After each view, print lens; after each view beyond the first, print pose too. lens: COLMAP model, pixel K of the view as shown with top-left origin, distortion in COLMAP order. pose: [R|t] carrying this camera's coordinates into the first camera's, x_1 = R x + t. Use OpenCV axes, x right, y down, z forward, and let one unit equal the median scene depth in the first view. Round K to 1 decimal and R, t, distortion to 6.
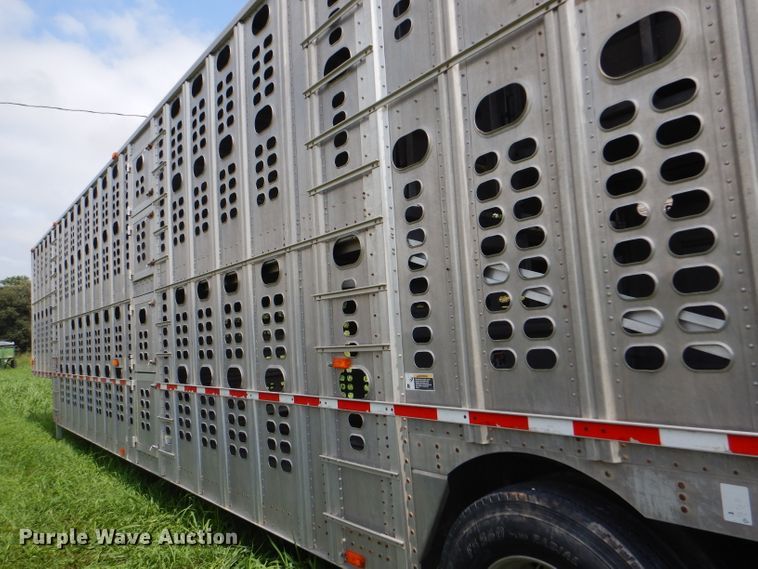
lens RADIAL K [[539.0, 0, 354.7], [0, 539.0, 263.3], [0, 0, 1]] dist [0.007580, -0.006024]
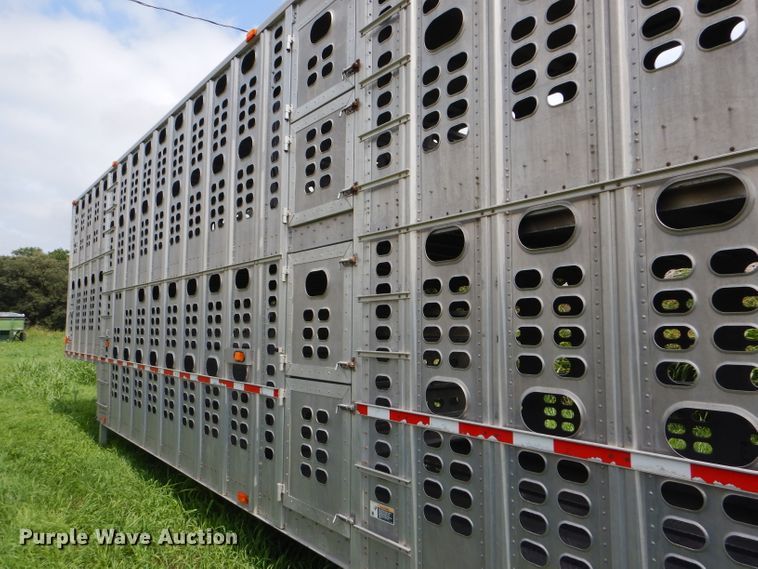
lens RADIAL K [[518.2, 0, 376.2], [0, 518.2, 293.2], [0, 0, 1]] dist [-0.002225, -0.001164]
pose [[0.994955, 0.094689, 0.033132, -0.040786], [-0.095942, 0.994641, 0.038534, 0.009447], [-0.029305, -0.041518, 0.998708, 0.052330]]
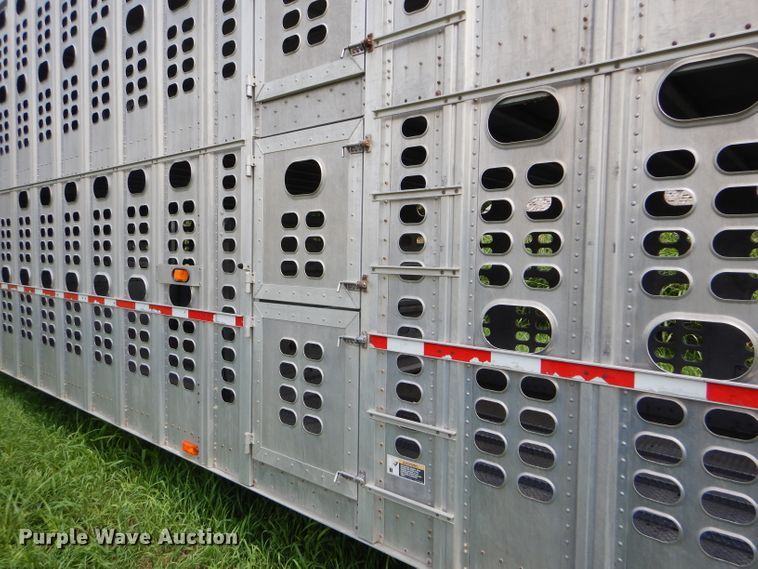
lens RADIAL K [[539.0, 0, 333.2], [0, 539.0, 259.7], [0, 0, 1]] dist [0.007580, -0.006024]
pose [[0.981359, 0.071911, 0.178224, -0.300618], [-0.096306, 0.986528, 0.132242, 0.070939], [-0.166314, -0.146940, 0.975063, 0.381792]]
